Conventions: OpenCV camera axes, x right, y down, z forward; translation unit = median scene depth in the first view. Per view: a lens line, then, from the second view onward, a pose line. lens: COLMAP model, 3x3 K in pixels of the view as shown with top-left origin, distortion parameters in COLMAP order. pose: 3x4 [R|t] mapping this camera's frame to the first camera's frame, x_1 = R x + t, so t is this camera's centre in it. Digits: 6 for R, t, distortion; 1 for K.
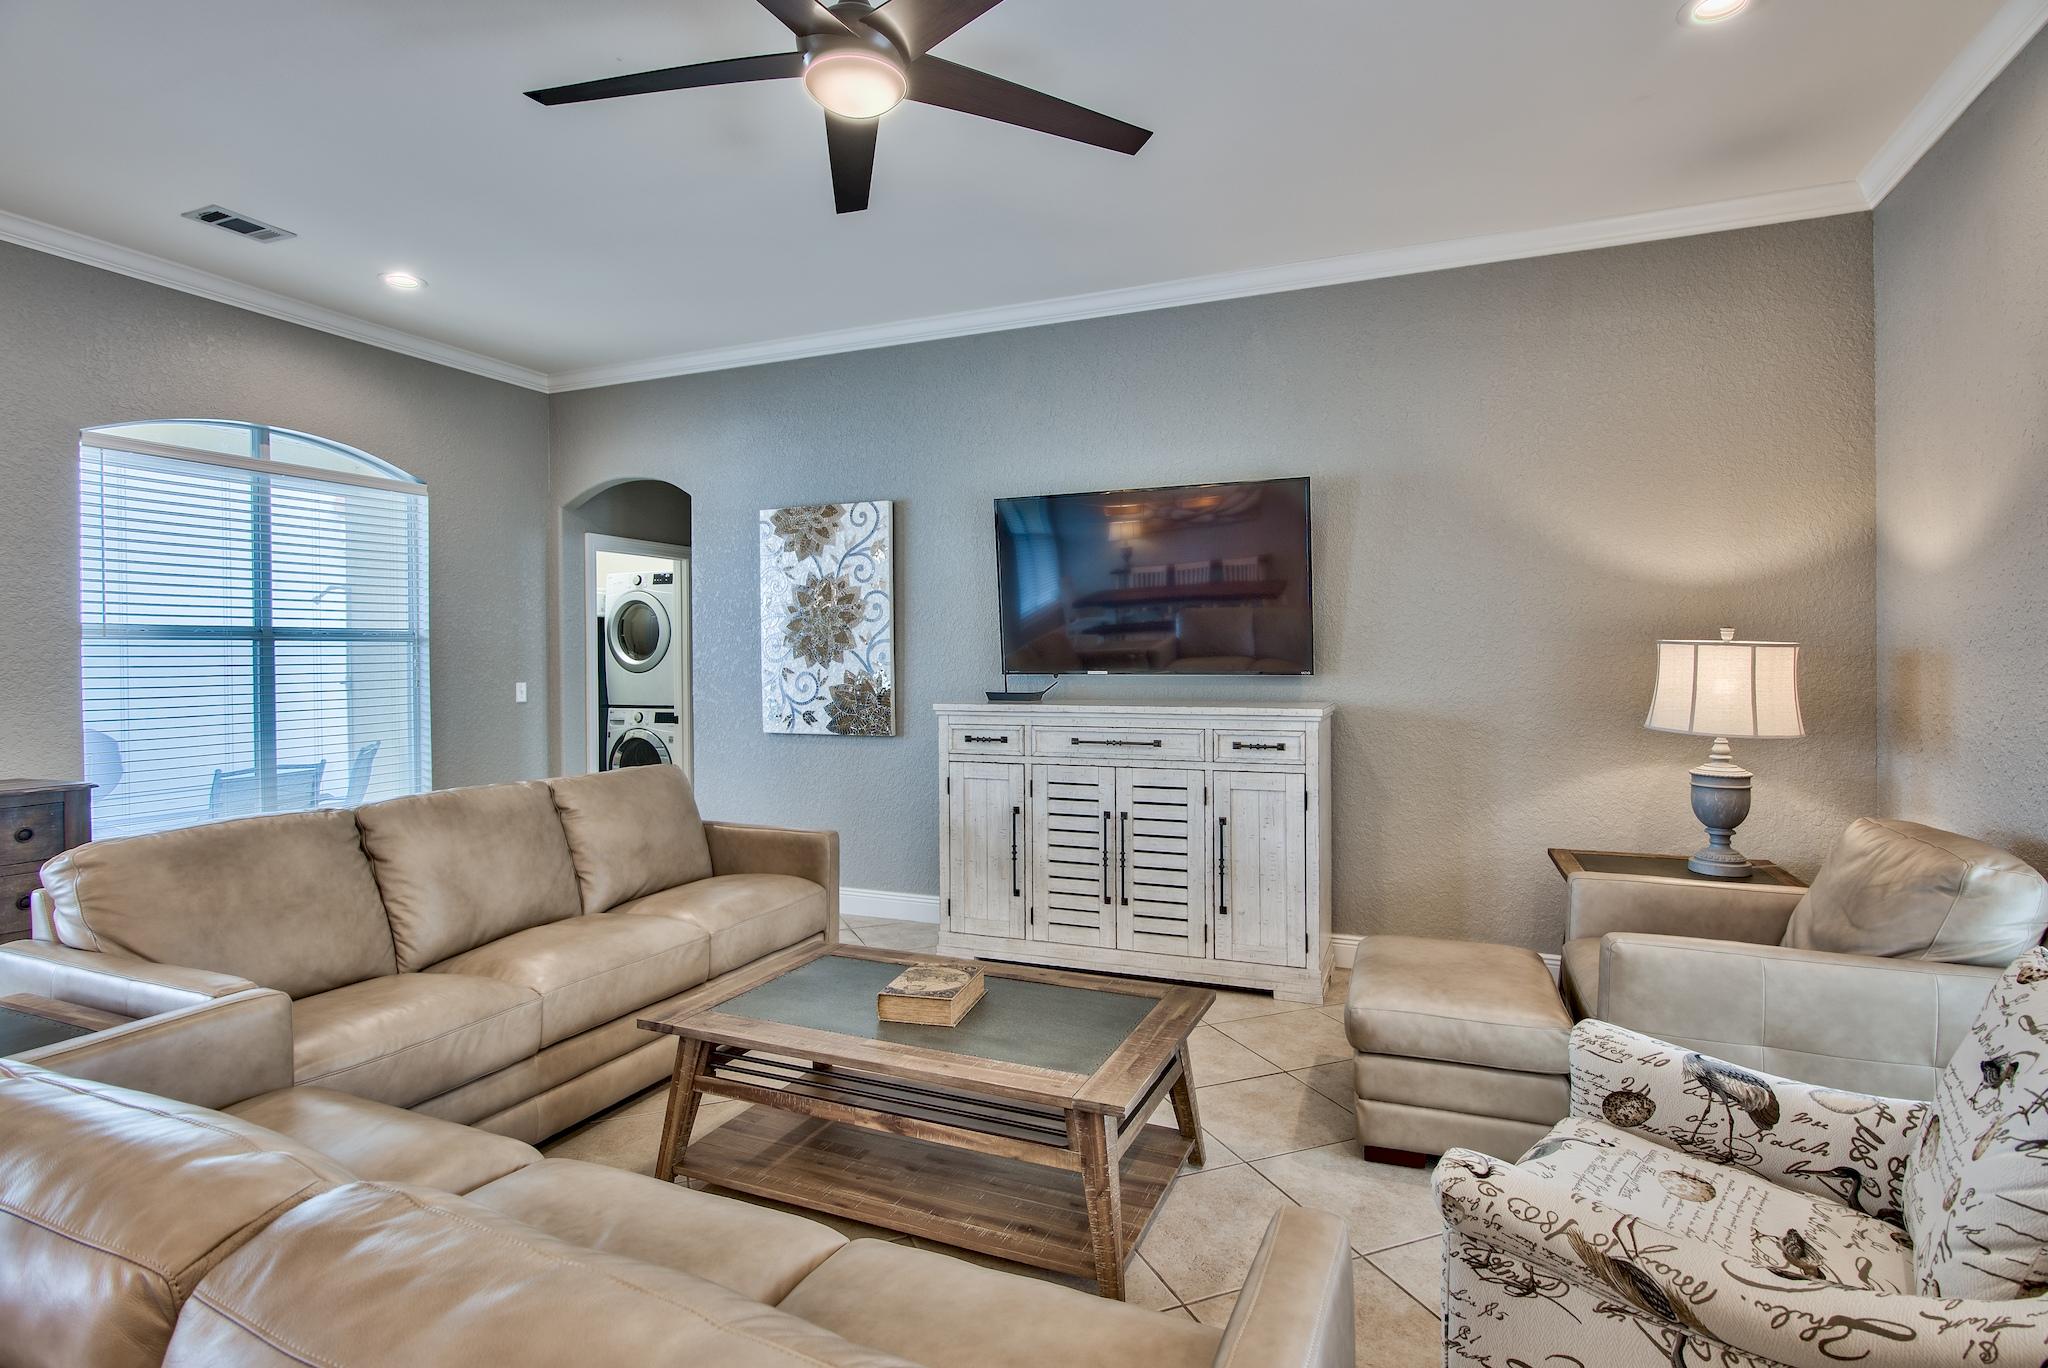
lens RADIAL K [[1026.4, 0, 1030.7], [0, 1026.4, 661.2], [0, 0, 1]] dist [-0.002253, -0.002379]
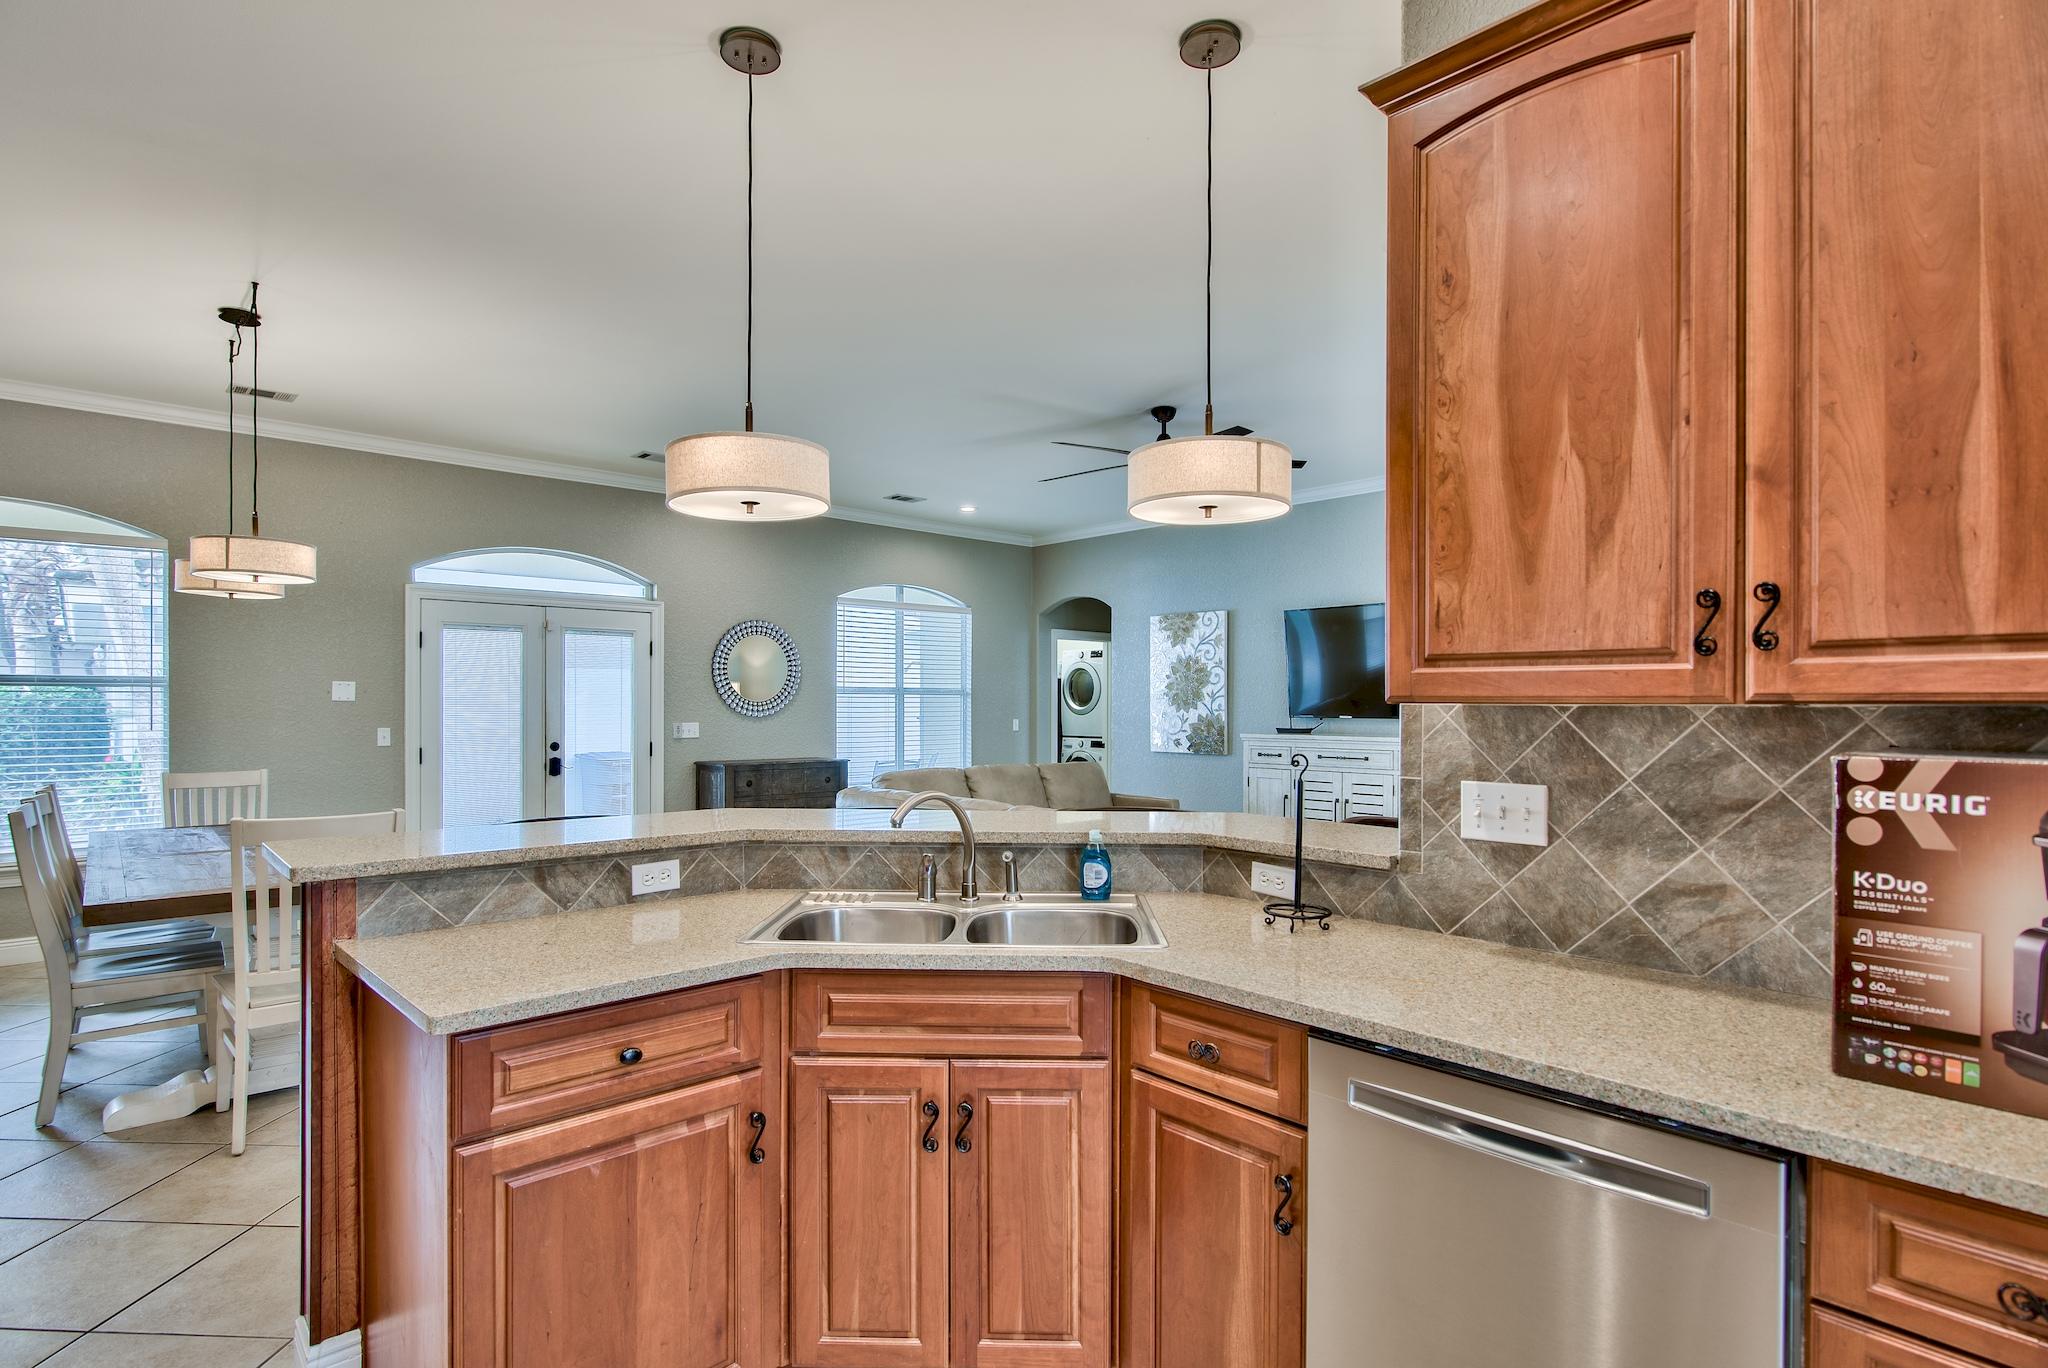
lens RADIAL K [[1026.4, 0, 1015.1], [0, 1026.4, 700.1], [0, 0, 1]] dist [-0.002253, -0.002379]
pose [[0.907743, 0.006956, -0.419469, 0.244793], [-0.011588, 0.999897, -0.008494, 0.003869], [0.419367, 0.012571, 0.907730, -0.620055]]
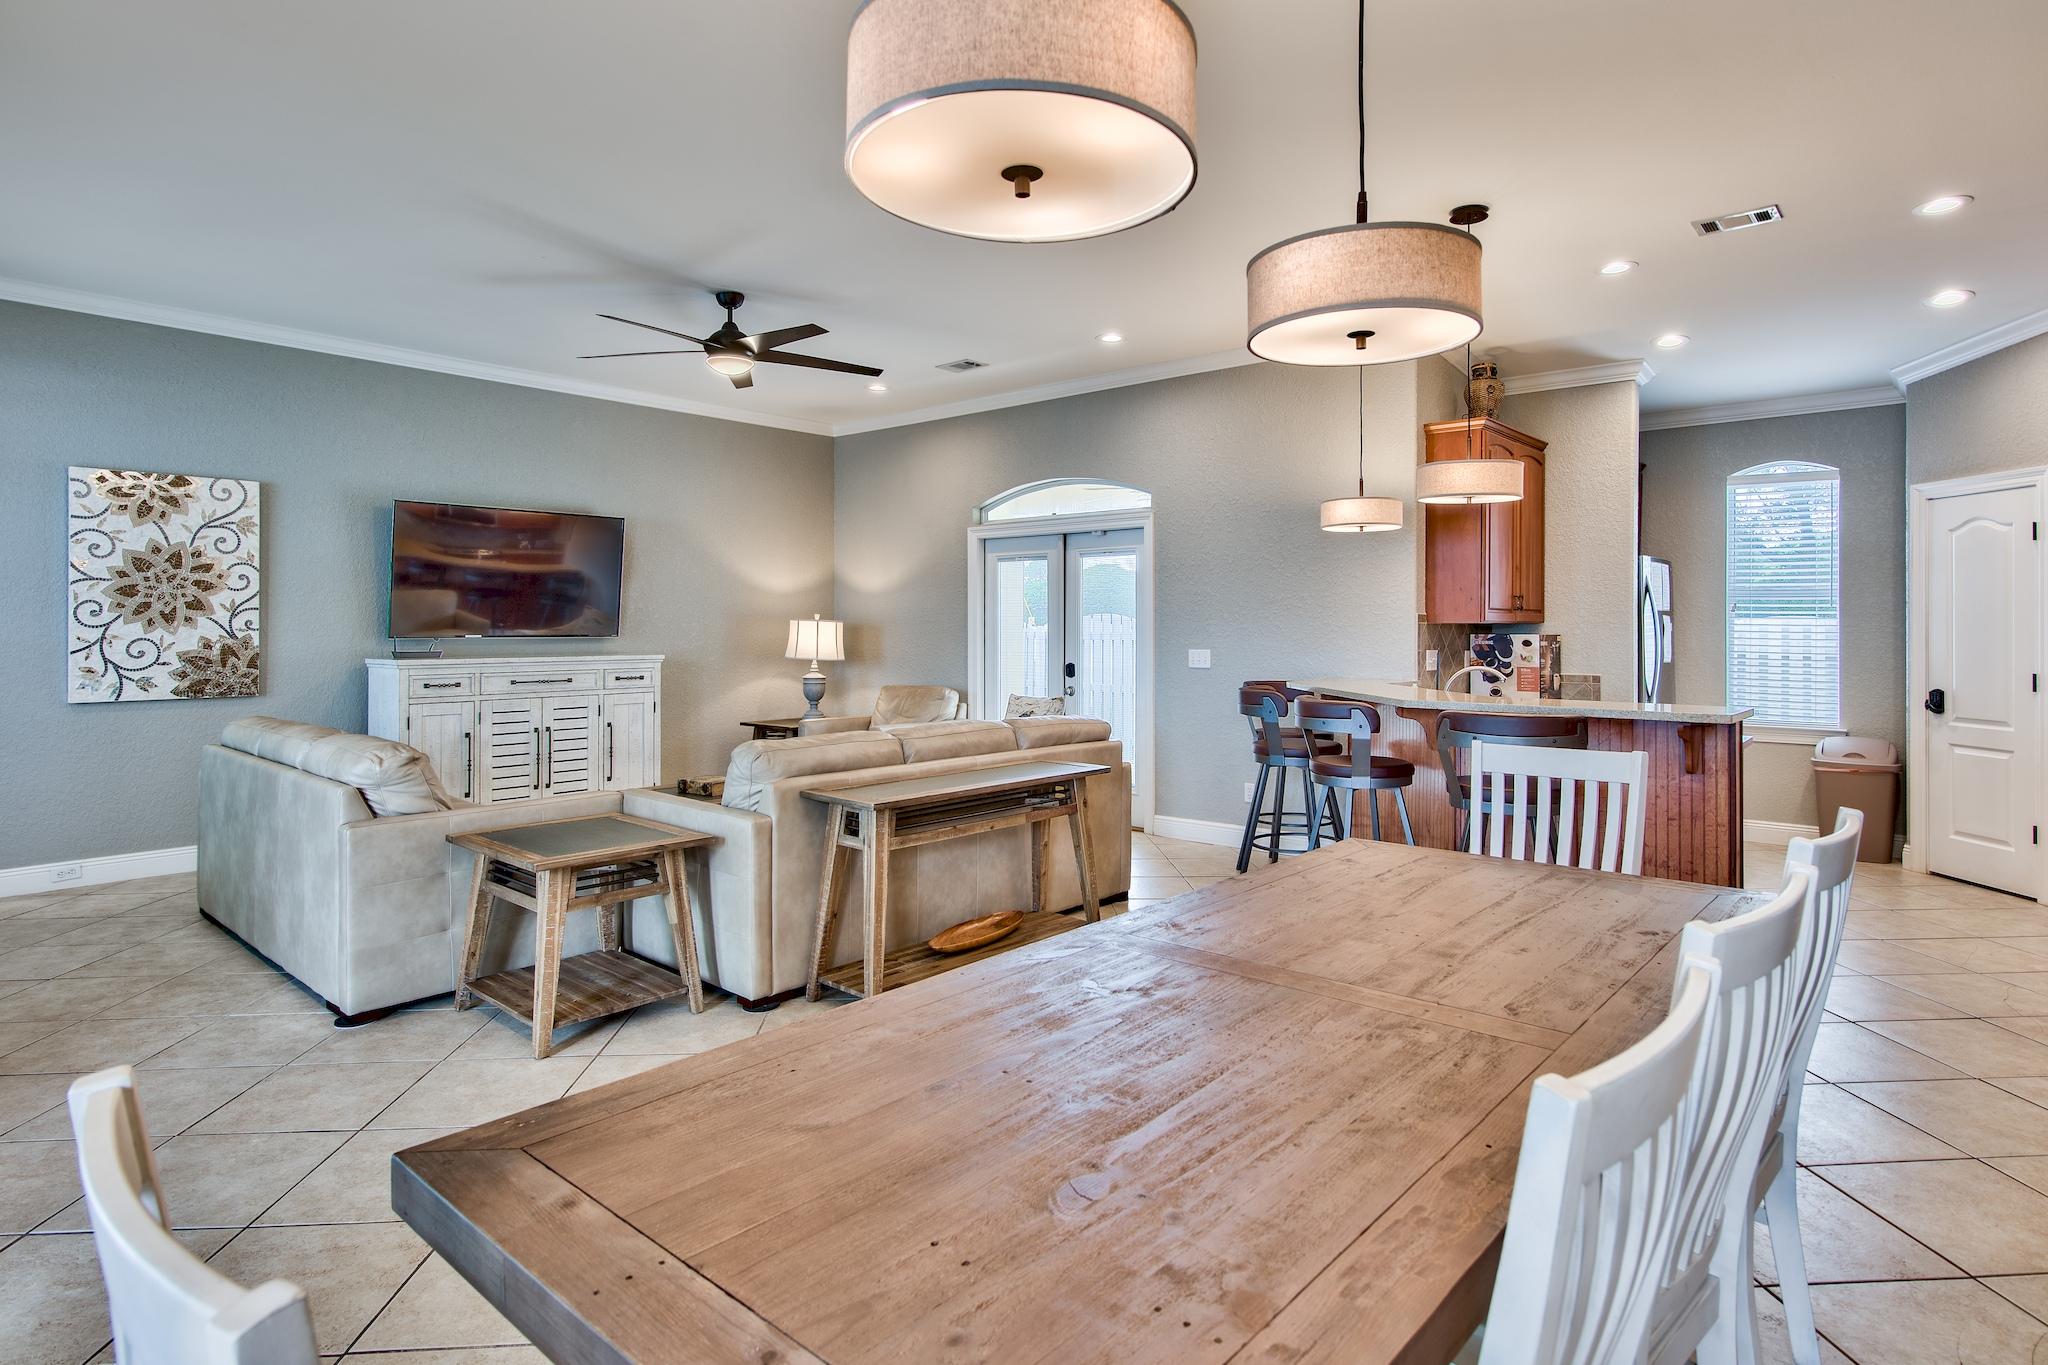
lens RADIAL K [[1085.3, 0, 1048.6], [0, 1085.3, 621.9], [0, 0, 1]] dist [0.002625, -0.002799]
pose [[0.302608, 0.010024, 0.953062, -0.989429], [0.003849, 0.999924, -0.011739, 0.010837], [-0.953107, 0.007221, 0.302546, -0.160139]]
